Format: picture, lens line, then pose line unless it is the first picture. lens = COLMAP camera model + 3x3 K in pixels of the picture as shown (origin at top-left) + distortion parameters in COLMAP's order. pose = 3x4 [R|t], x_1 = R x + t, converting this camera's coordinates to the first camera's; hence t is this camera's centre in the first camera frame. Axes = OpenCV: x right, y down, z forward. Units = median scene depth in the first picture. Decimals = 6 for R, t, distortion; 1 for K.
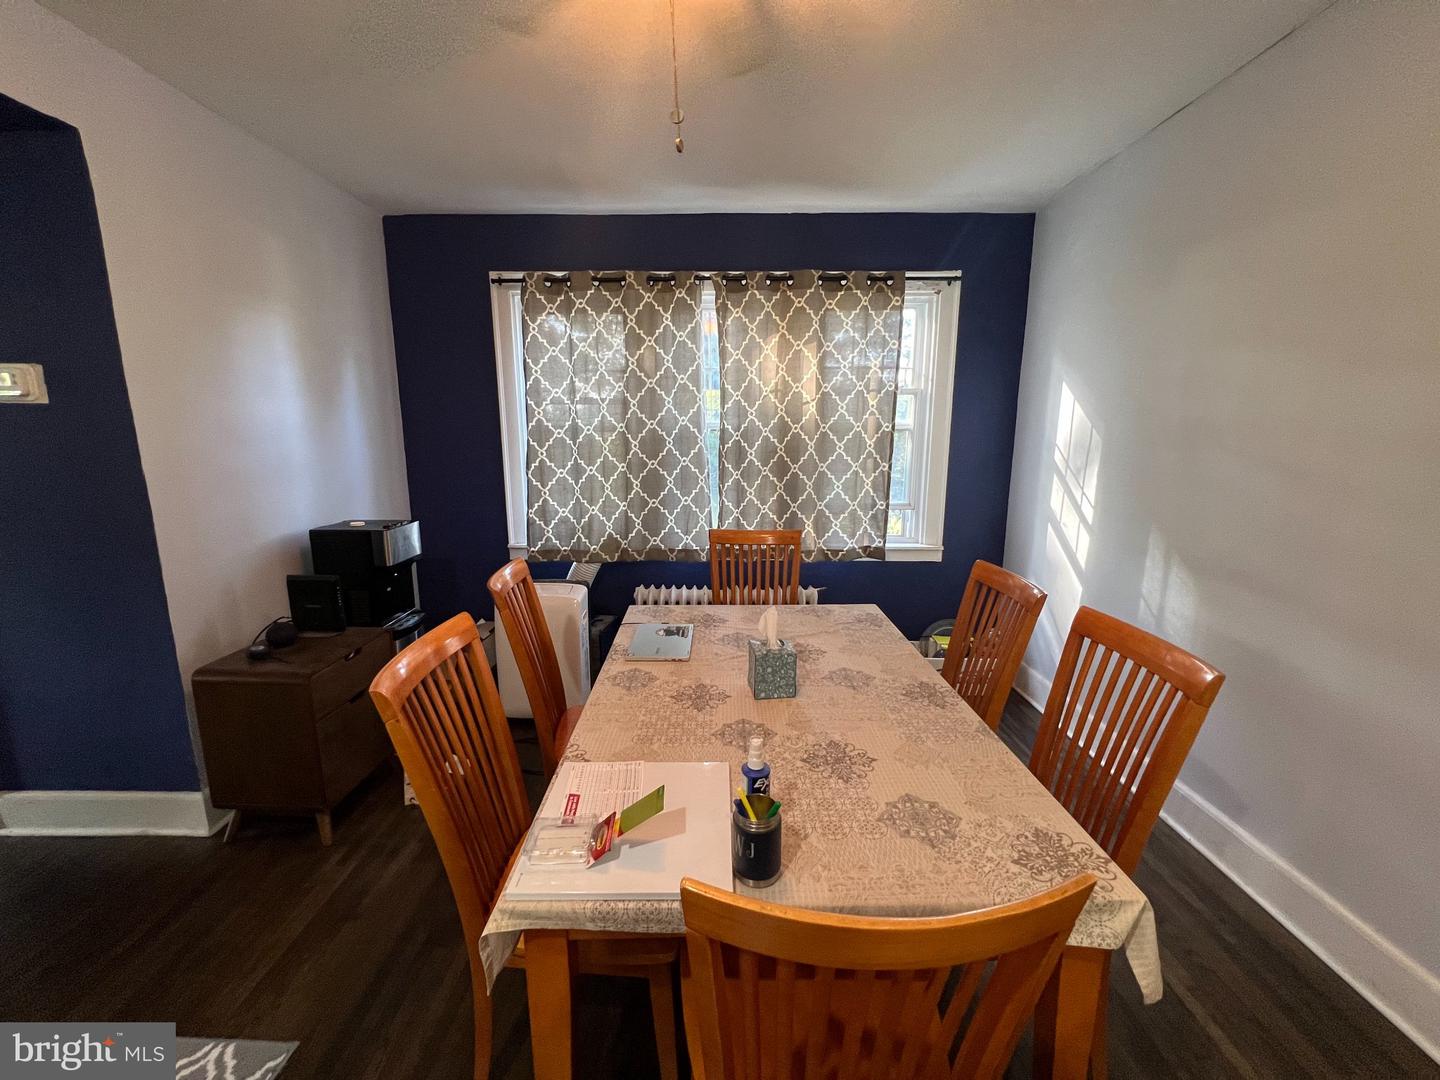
lens RADIAL K [[579.2, 0, 717.6], [0, 579.2, 535.4], [0, 0, 1]] dist [-0.001668, 0.000829]
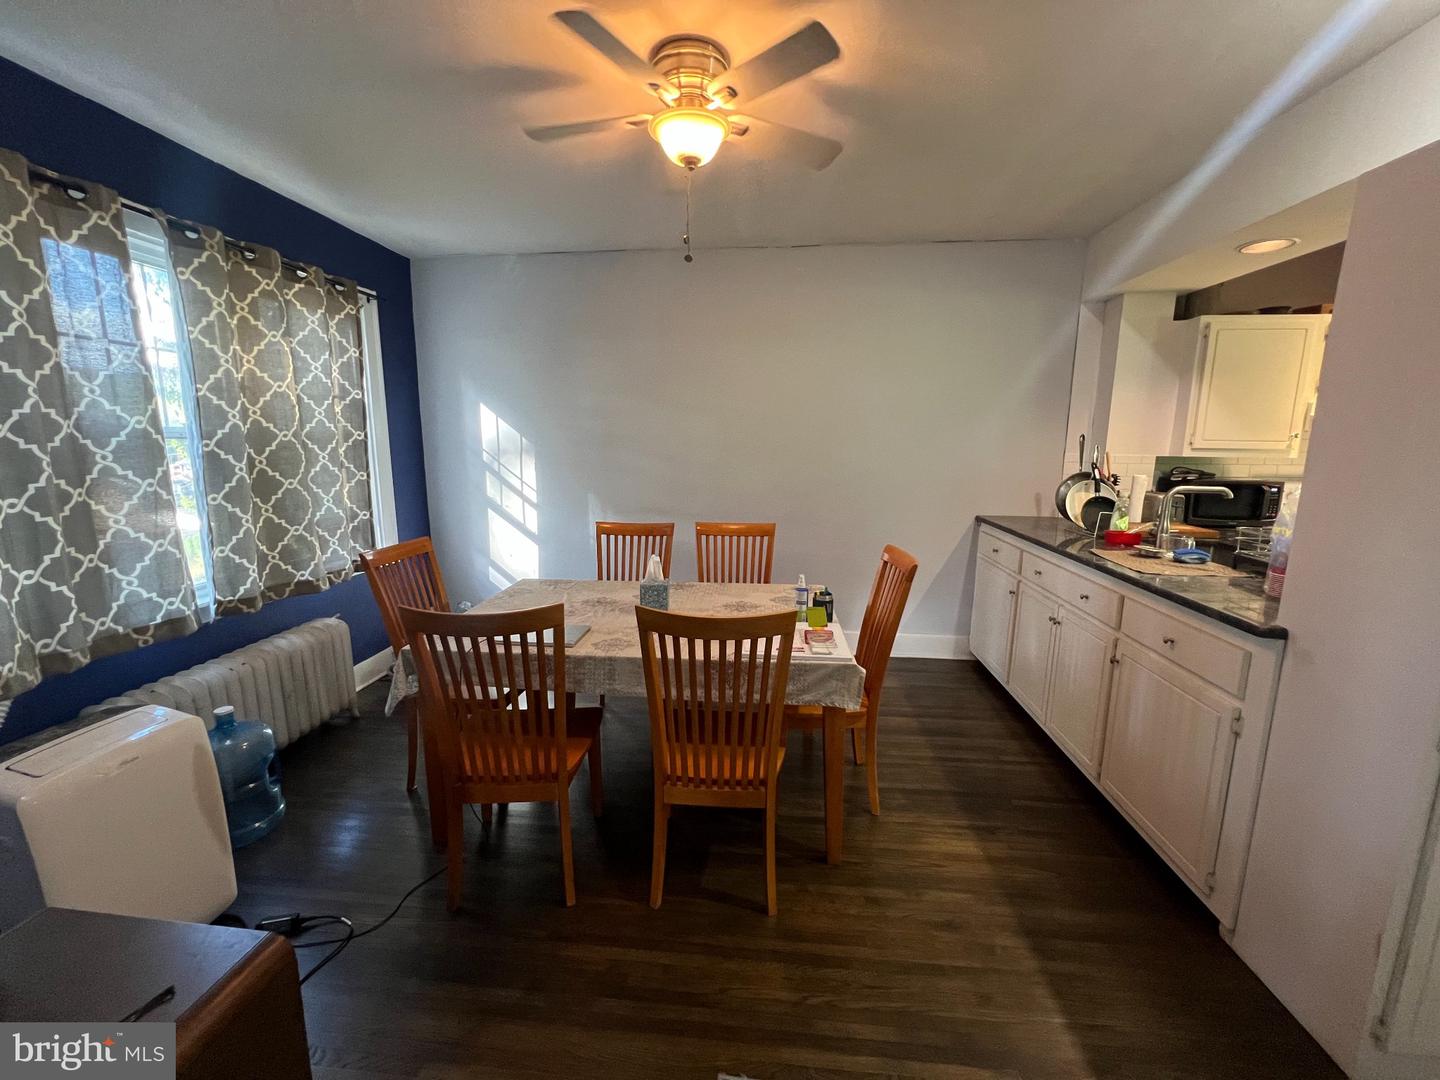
lens RADIAL K [[573.6, 0, 720.0], [0, 573.6, 540.0], [0, 0, 1]] dist [0.000160, 0.000350]
pose [[0.083361, -0.170623, 0.981804, -0.680916], [0.177146, 0.972078, 0.153892, -0.057908], [-0.980648, 0.161094, 0.111258, 0.332349]]
